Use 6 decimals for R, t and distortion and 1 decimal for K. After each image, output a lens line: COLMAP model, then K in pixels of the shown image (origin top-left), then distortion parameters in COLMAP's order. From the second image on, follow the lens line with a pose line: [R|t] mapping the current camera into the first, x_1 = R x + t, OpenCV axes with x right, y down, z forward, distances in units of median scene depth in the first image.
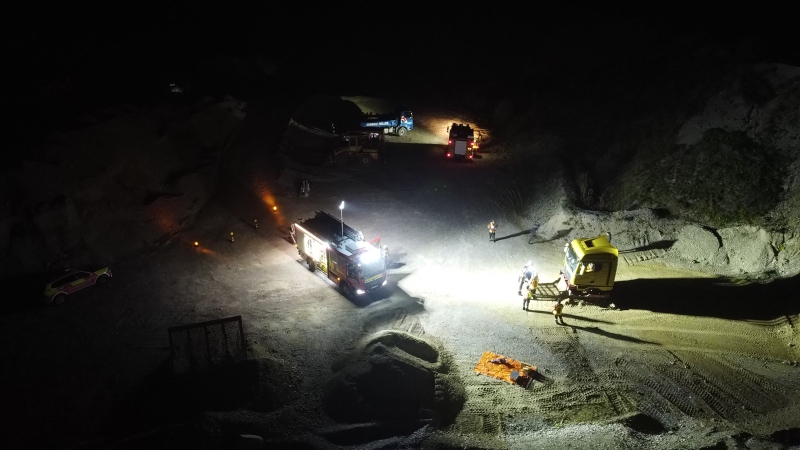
lens RADIAL K [[603.6, 0, 396.5], [0, 603.6, 224.0], [0, 0, 1]] dist [0.004371, -0.016237]
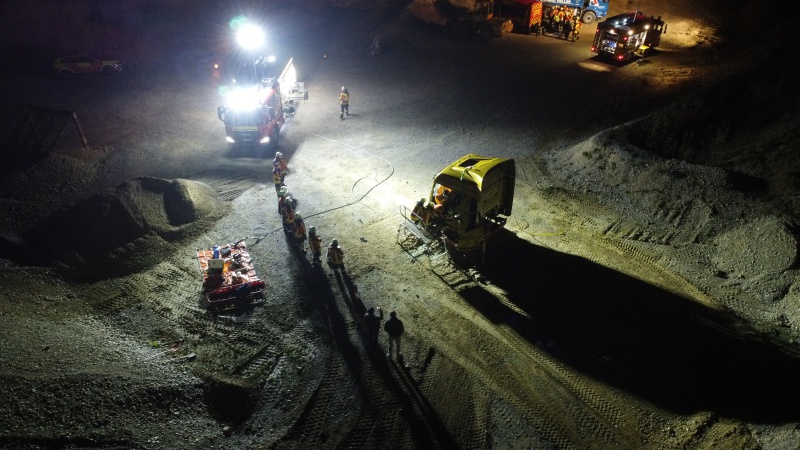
lens RADIAL K [[603.6, 0, 396.9], [0, 603.6, 229.3], [0, 0, 1]] dist [0.004371, -0.016237]
pose [[0.764990, 0.347748, -0.542090, 0.524499], [-0.262701, 0.936979, 0.230346, -0.022723], [0.588029, -0.033805, 0.808133, 0.371542]]
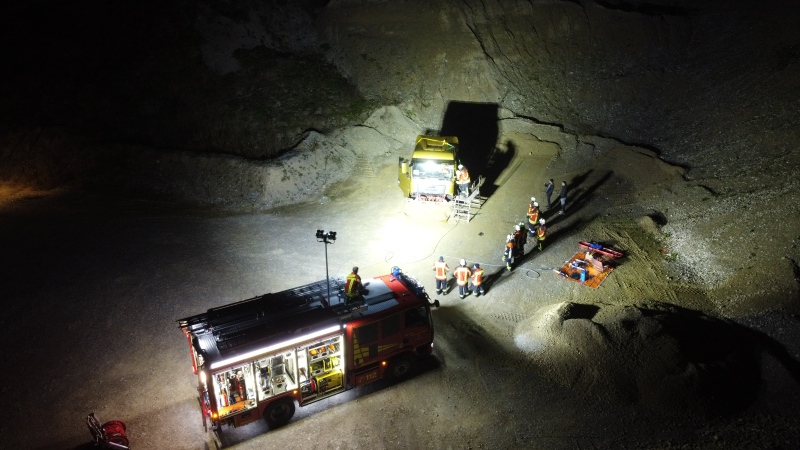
lens RADIAL K [[603.6, 0, 390.1], [0, 603.6, 227.0], [0, 0, 1]] dist [0.004371, -0.016237]
pose [[0.157599, -0.413710, 0.896664, -0.435553], [0.420207, 0.849797, 0.318230, -0.144090], [-0.893638, 0.326632, 0.307771, 0.690642]]
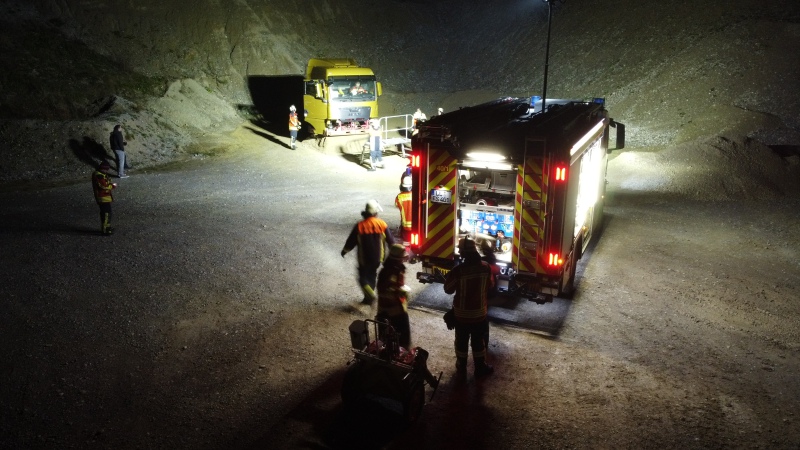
lens RADIAL K [[603.6, 0, 394.6], [0, 603.6, 227.4], [0, 0, 1]] dist [0.004371, -0.016237]
pose [[-0.460839, -0.256162, 0.849711, -0.303406], [0.372033, 0.813492, 0.447015, -0.088958], [-0.805741, 0.522122, -0.279588, 1.045259]]
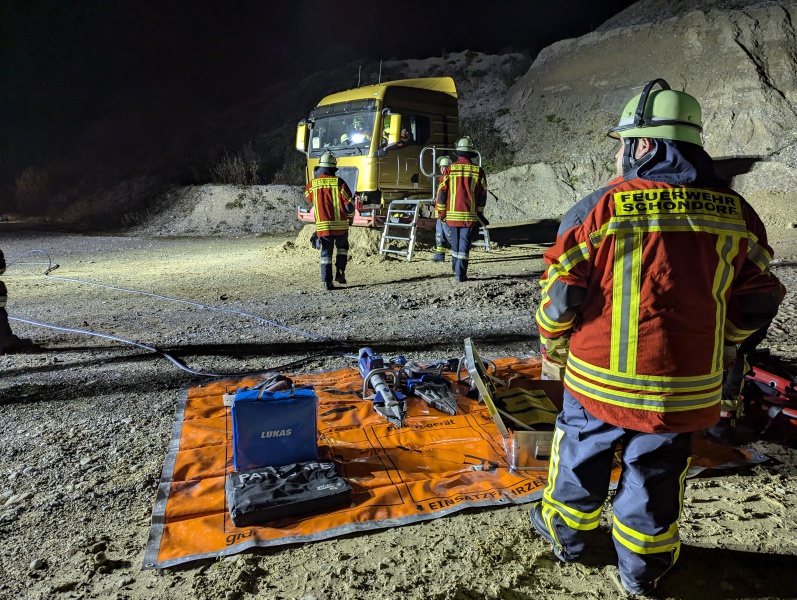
lens RADIAL K [[557.3, 0, 398.7], [0, 557.3, 297.9], [0, 0, 1]] dist [0.047760, -0.035180]
pose [[0.725659, -0.135807, 0.674519, 0.076603], [0.294938, 0.947091, -0.126612, 0.164444], [-0.621636, 0.290818, 0.727320, 0.658059]]
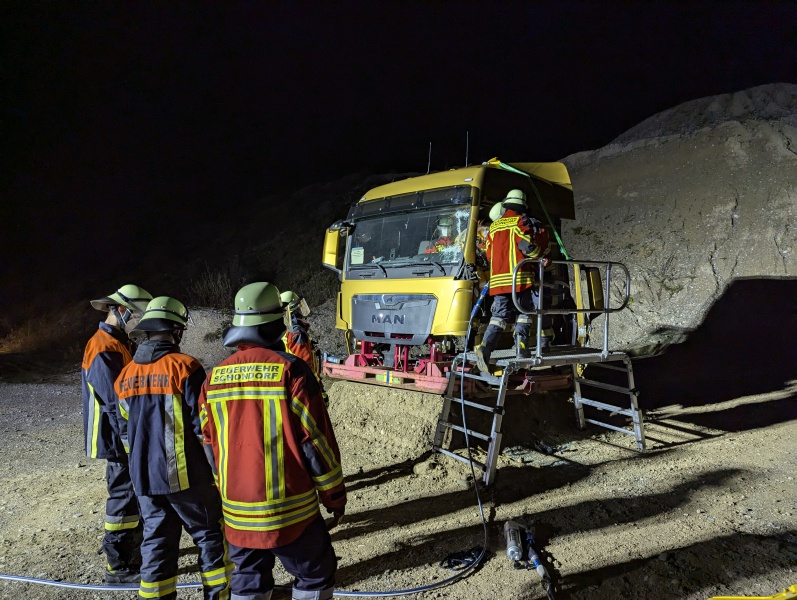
lens RADIAL K [[557.3, 0, 405.4], [0, 557.3, 299.7], [0, 0, 1]] dist [0.047760, -0.035180]
pose [[0.688820, -0.005074, 0.724915, 0.127727], [0.312357, 0.904466, -0.290473, 0.112413], [-0.654187, 0.426516, 0.624599, 0.749639]]
